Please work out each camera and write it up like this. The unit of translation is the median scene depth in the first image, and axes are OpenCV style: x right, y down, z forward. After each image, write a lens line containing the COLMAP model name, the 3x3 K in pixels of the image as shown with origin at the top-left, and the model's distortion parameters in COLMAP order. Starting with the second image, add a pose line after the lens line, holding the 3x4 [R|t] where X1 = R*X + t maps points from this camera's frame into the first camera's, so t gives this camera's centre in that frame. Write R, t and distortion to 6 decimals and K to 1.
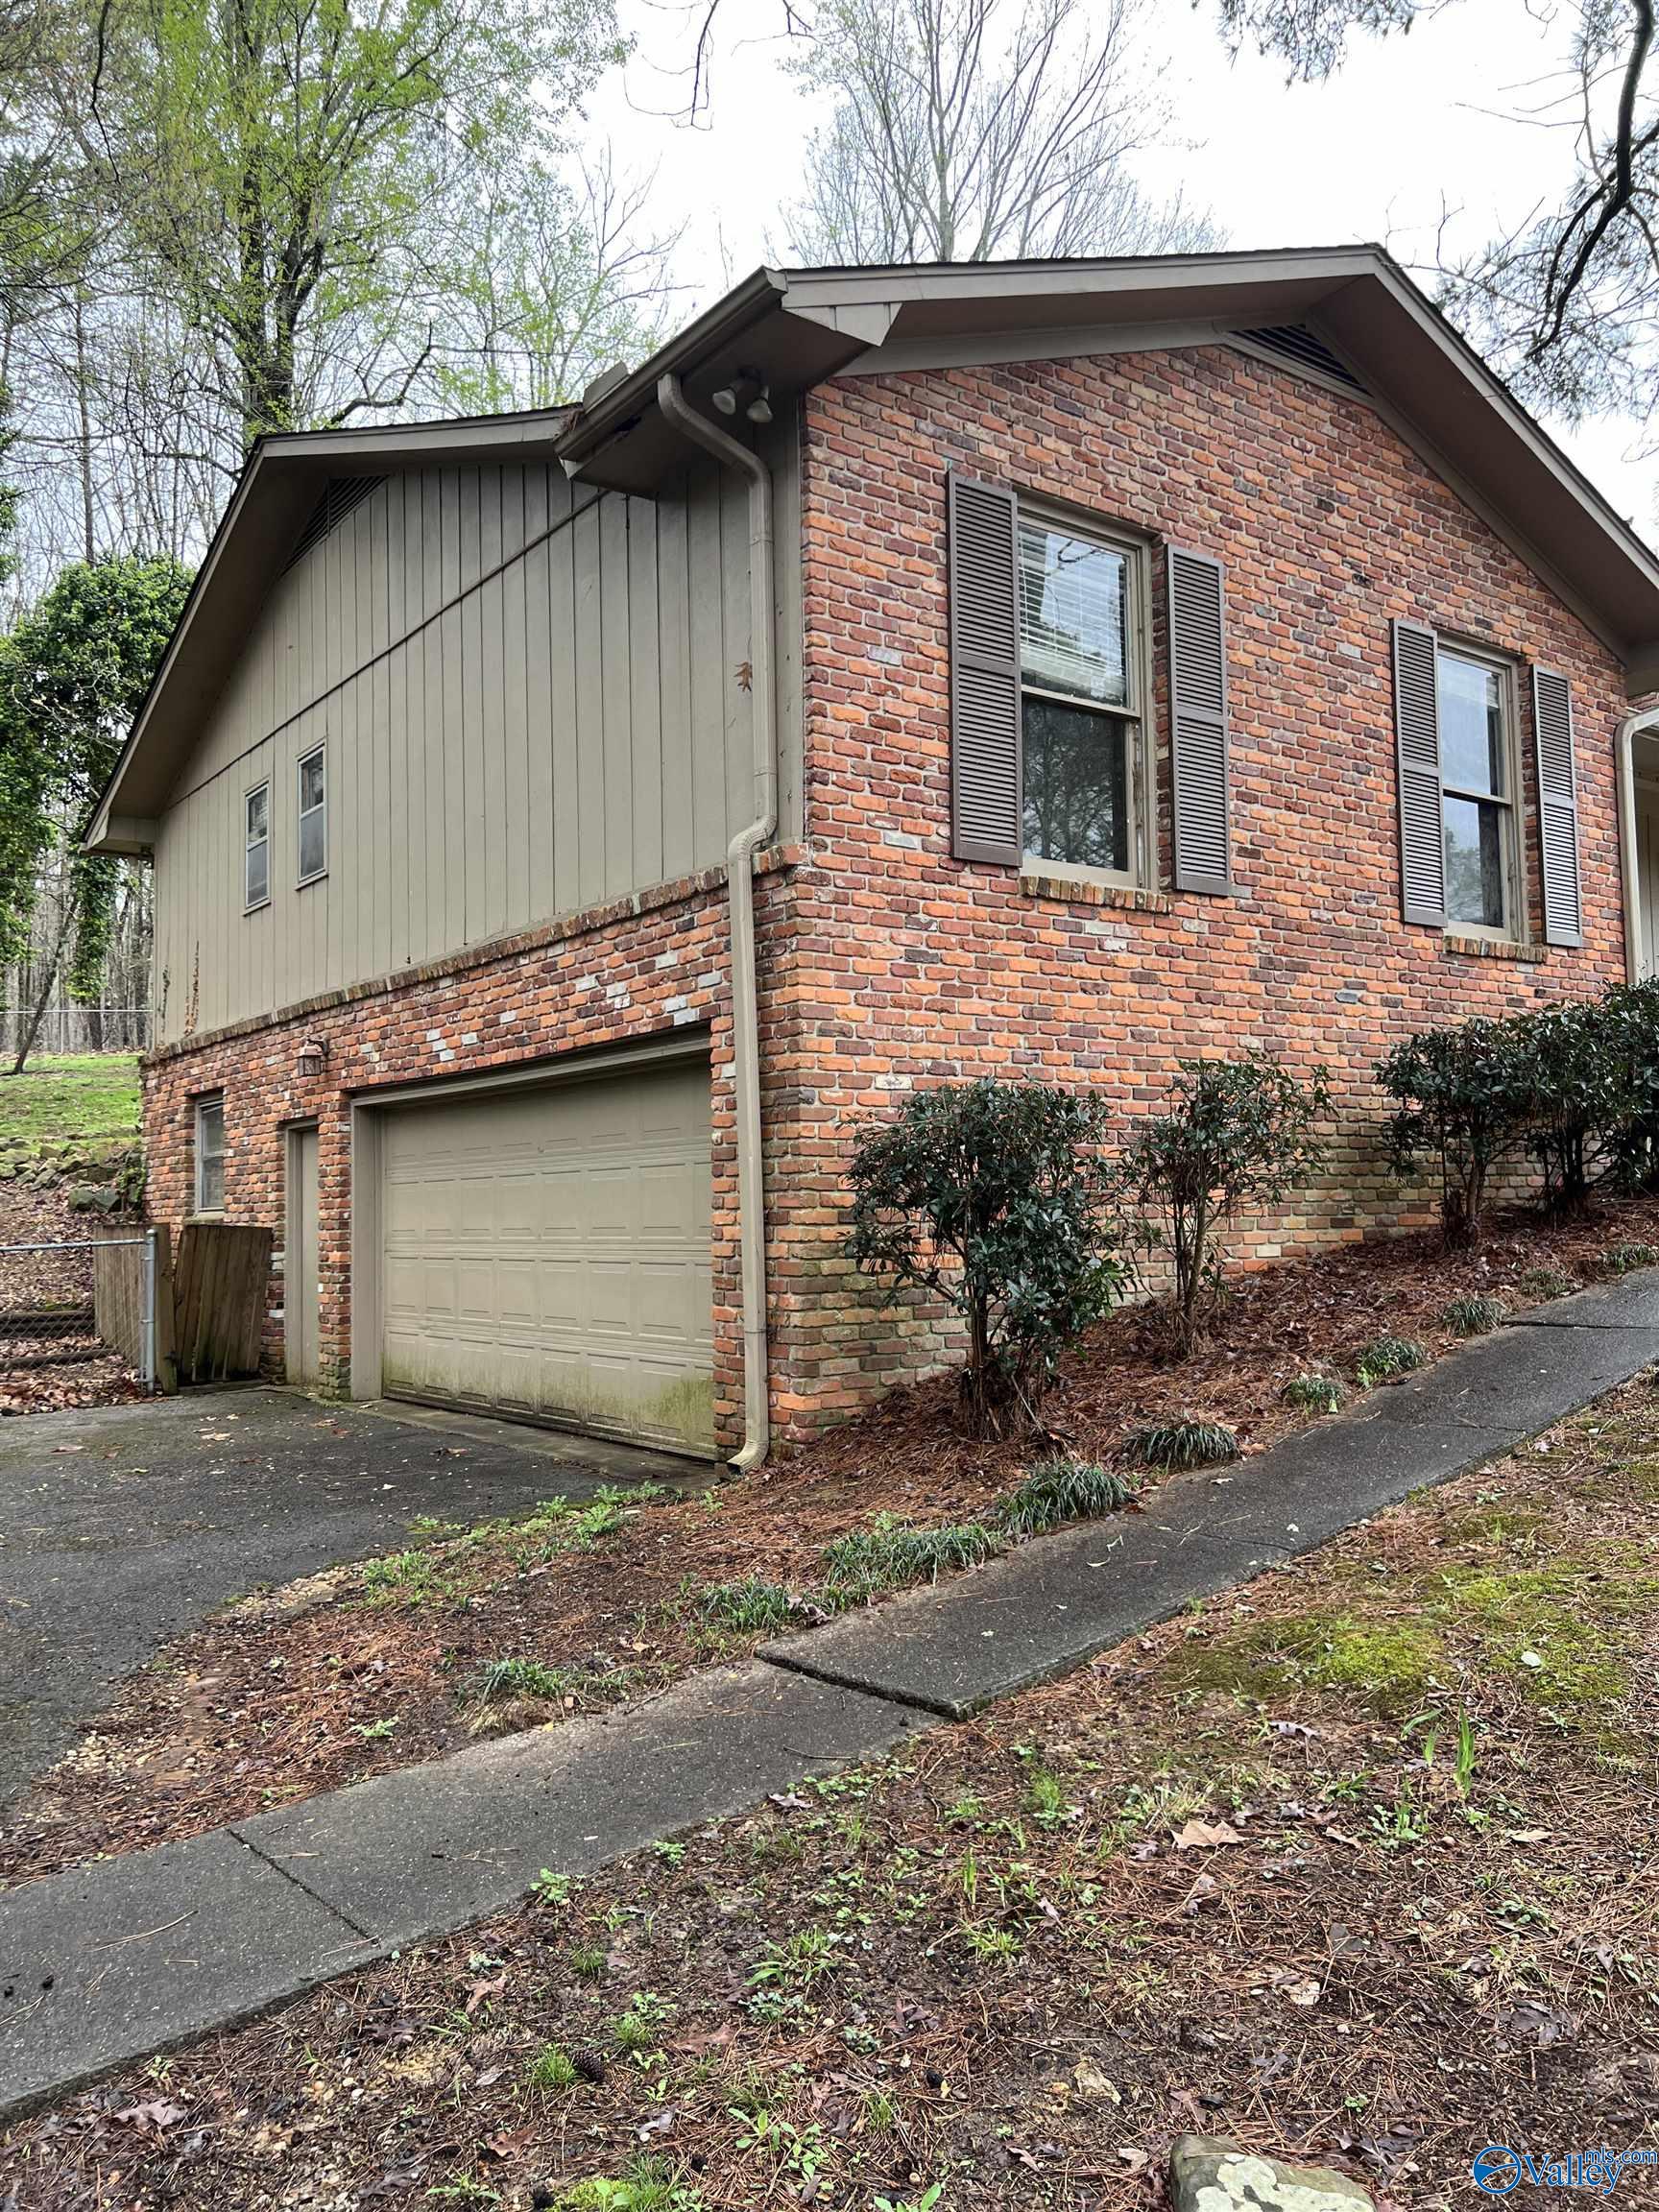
lens RADIAL K [[1673.5, 0, 867.4], [0, 1673.5, 1108.7], [0, 0, 1]] dist [0.048265, -0.058075]
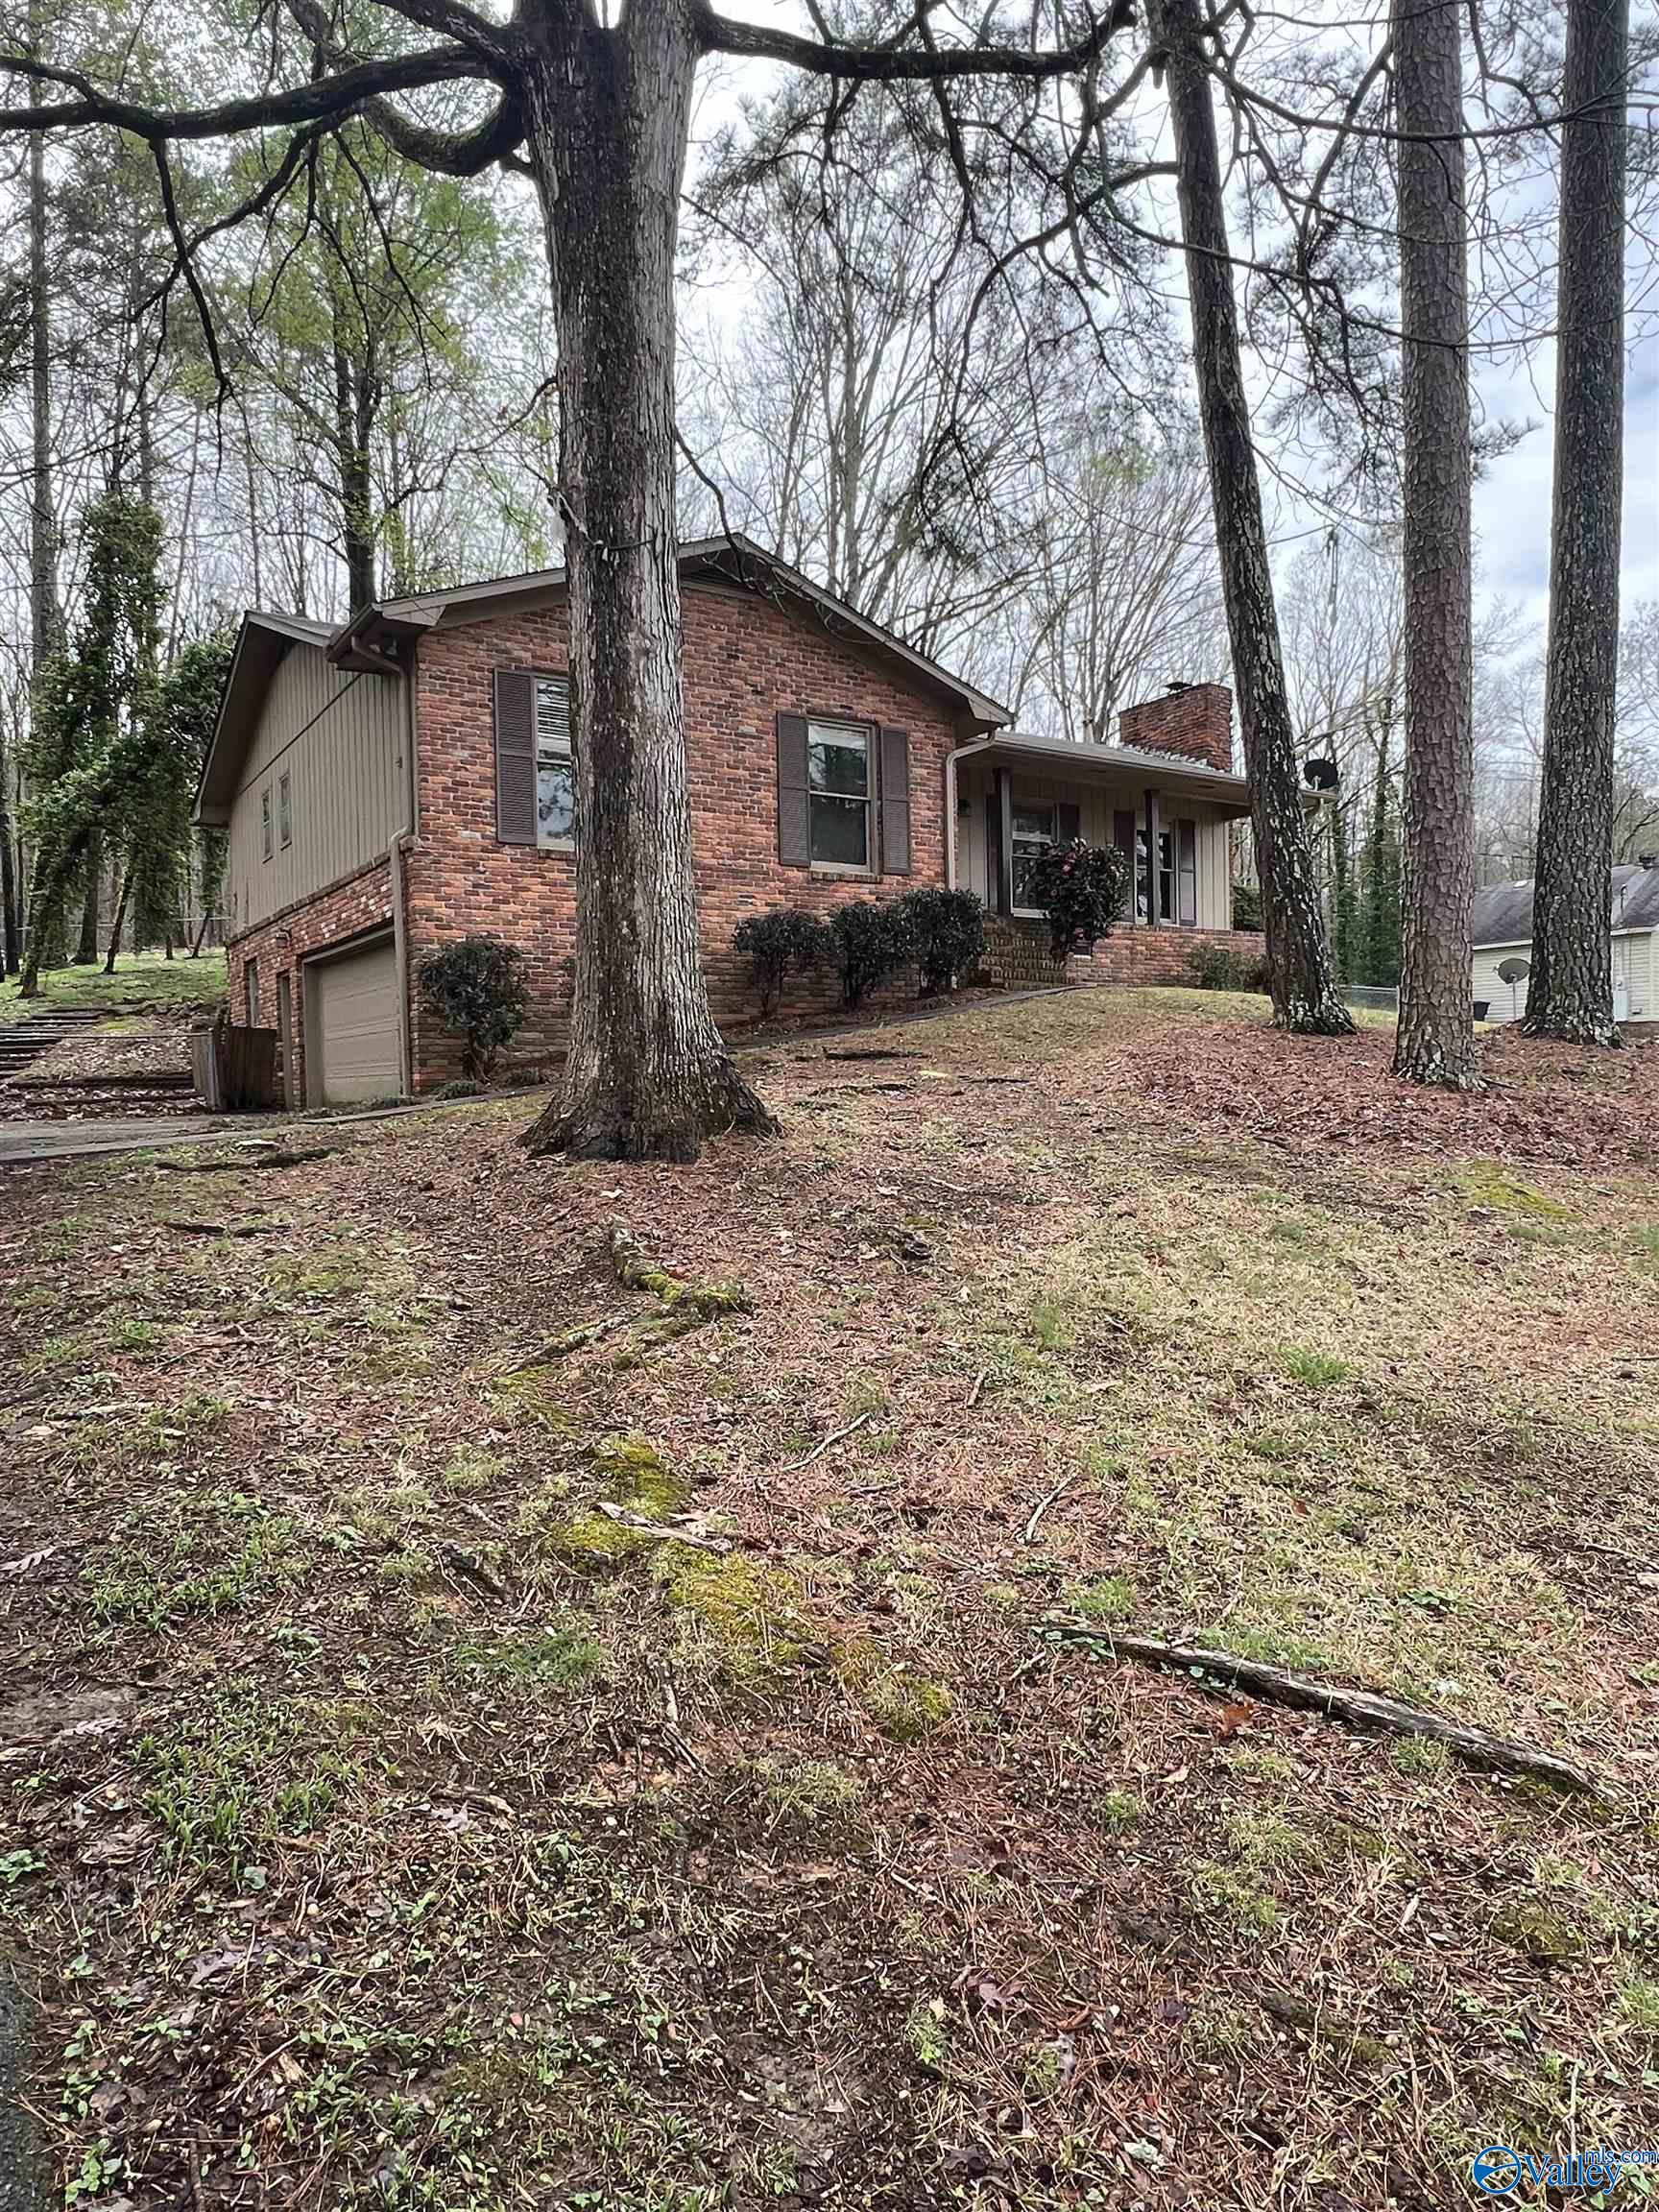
lens RADIAL K [[1379.7, 0, 829.5], [0, 1379.7, 1106.0], [0, 0, 1]] dist [0.005642, 0.000184]
pose [[0.997243, 0.000998, -0.074205, 0.505643], [0.004906, 0.996835, 0.079346, 0.047556], [0.074049, -0.079492, 0.994081, -0.670899]]
